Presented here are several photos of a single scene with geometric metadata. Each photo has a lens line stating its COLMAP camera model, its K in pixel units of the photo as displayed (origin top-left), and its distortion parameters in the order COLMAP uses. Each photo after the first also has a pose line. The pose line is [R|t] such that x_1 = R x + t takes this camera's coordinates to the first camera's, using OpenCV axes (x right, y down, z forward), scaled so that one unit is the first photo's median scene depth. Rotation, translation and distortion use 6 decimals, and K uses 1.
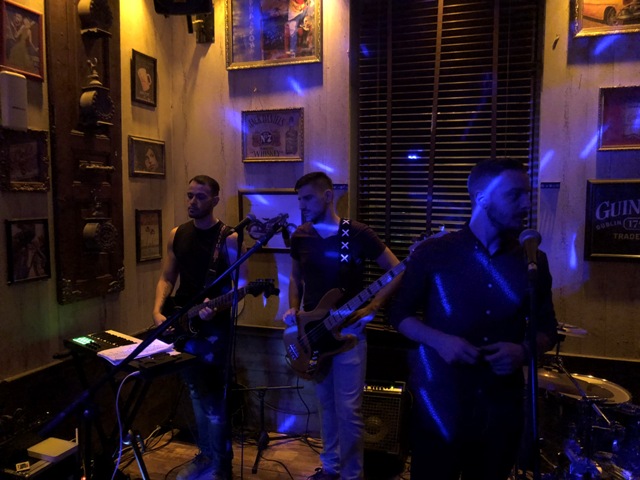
lens RADIAL K [[524.7, 0, 332.2], [0, 524.7, 240.0], [0, 0, 1]] dist [-0.001197, -0.011403]
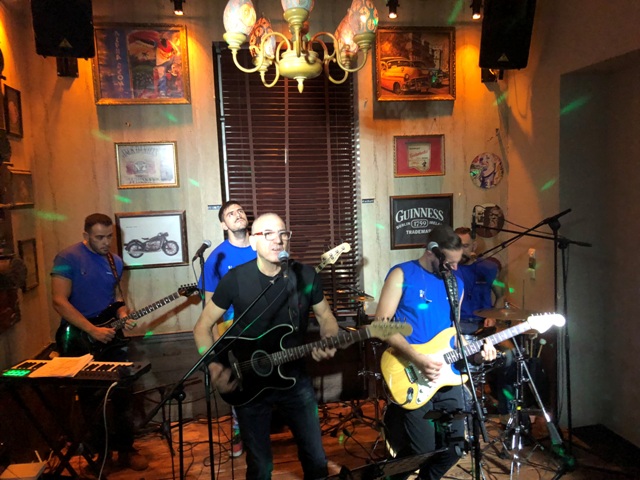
lens RADIAL K [[524.6, 0, 340.9], [0, 524.6, 237.2], [0, 0, 1]] dist [-0.001926, -0.011685]
pose [[0.859700, -0.085595, 0.503576, -0.345590], [0.073076, 0.996329, 0.044596, -0.065166], [-0.505545, -0.001540, 0.862799, -0.194303]]
